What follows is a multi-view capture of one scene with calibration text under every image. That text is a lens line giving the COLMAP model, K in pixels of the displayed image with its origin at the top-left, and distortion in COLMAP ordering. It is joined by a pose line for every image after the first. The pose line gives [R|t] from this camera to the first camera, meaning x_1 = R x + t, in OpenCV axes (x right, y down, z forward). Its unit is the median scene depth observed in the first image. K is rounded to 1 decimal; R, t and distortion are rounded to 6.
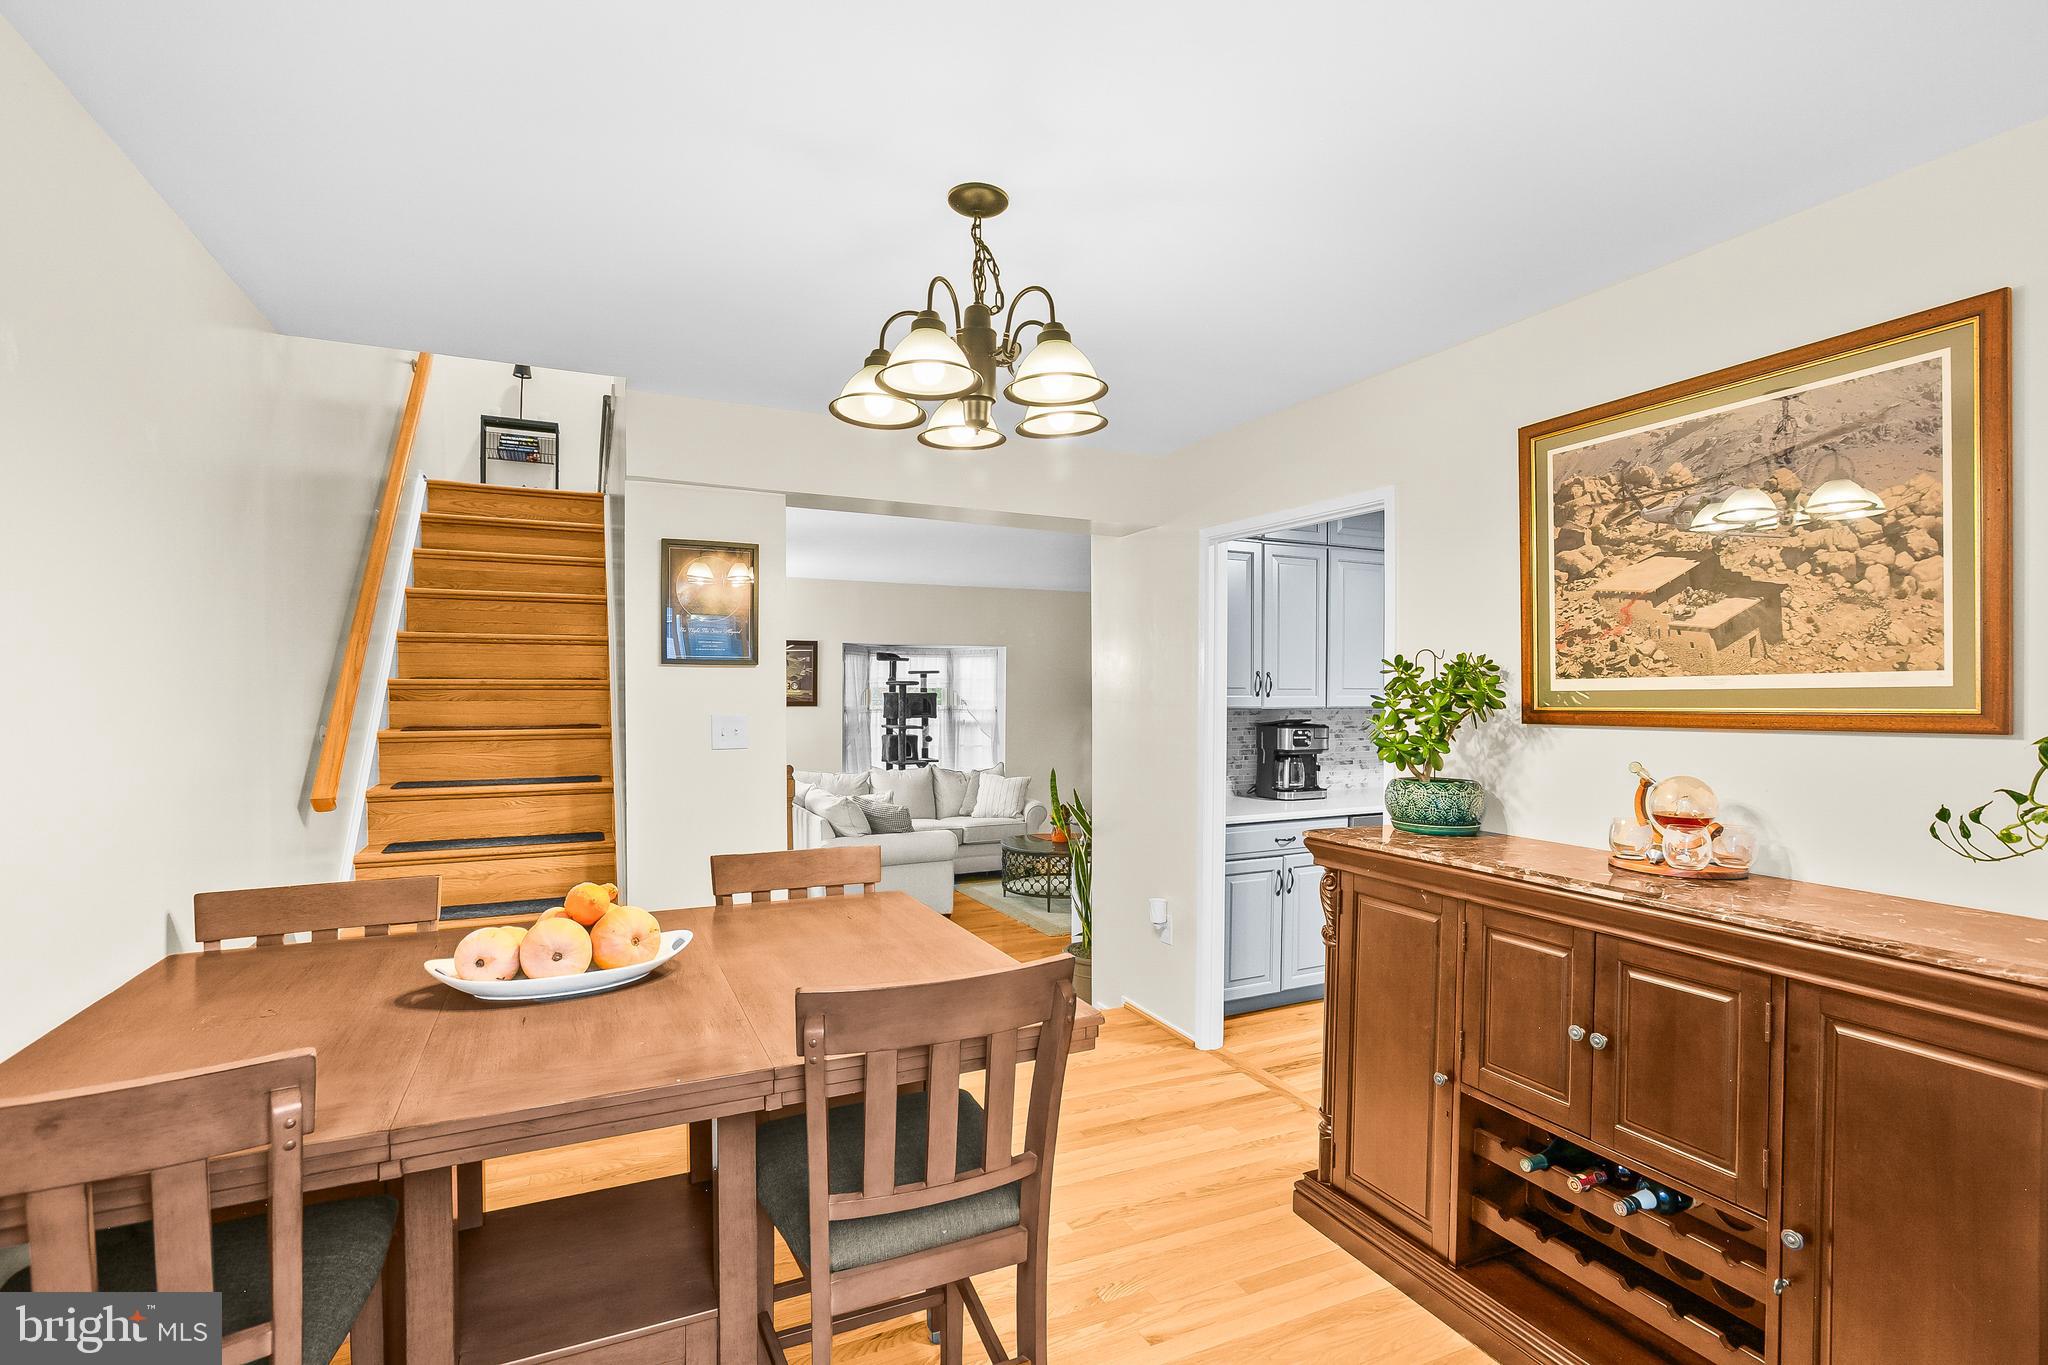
lens RADIAL K [[949.2, 0, 1024.5], [0, 949.2, 663.7], [0, 0, 1]] dist [-0.043066, 0.022751]
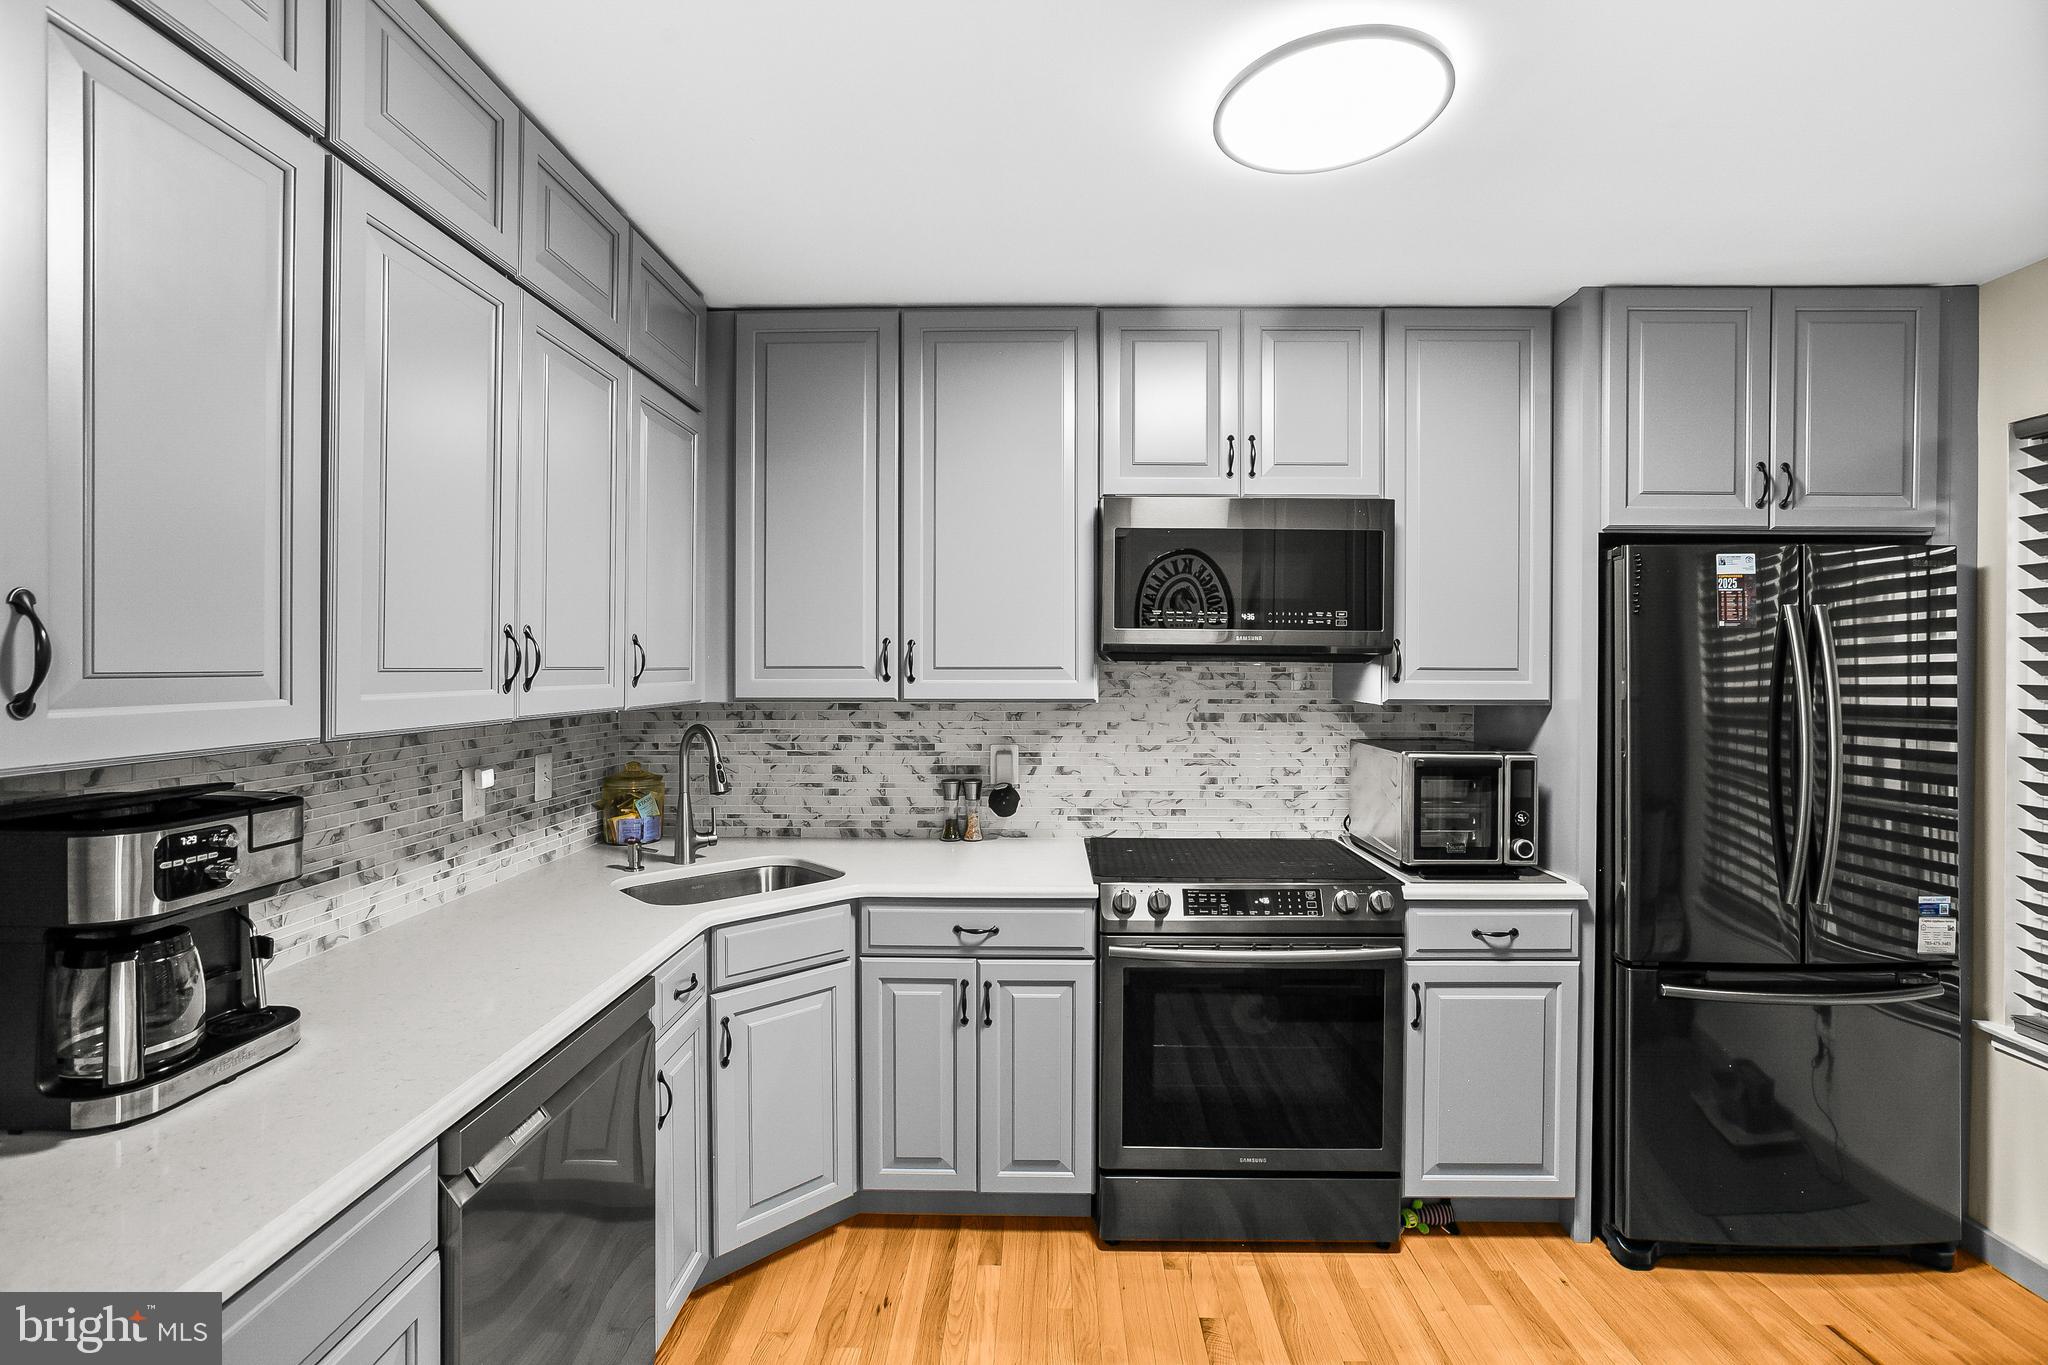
lens RADIAL K [[949.2, 0, 1024.5], [0, 949.2, 663.7], [0, 0, 1]] dist [-0.043066, 0.022751]
pose [[0.445578, -0.025668, 0.894875, 0.167493], [0.008553, 0.999665, 0.024415, 0.021568], [-0.895202, -0.003225, 0.445649, 0.680679]]
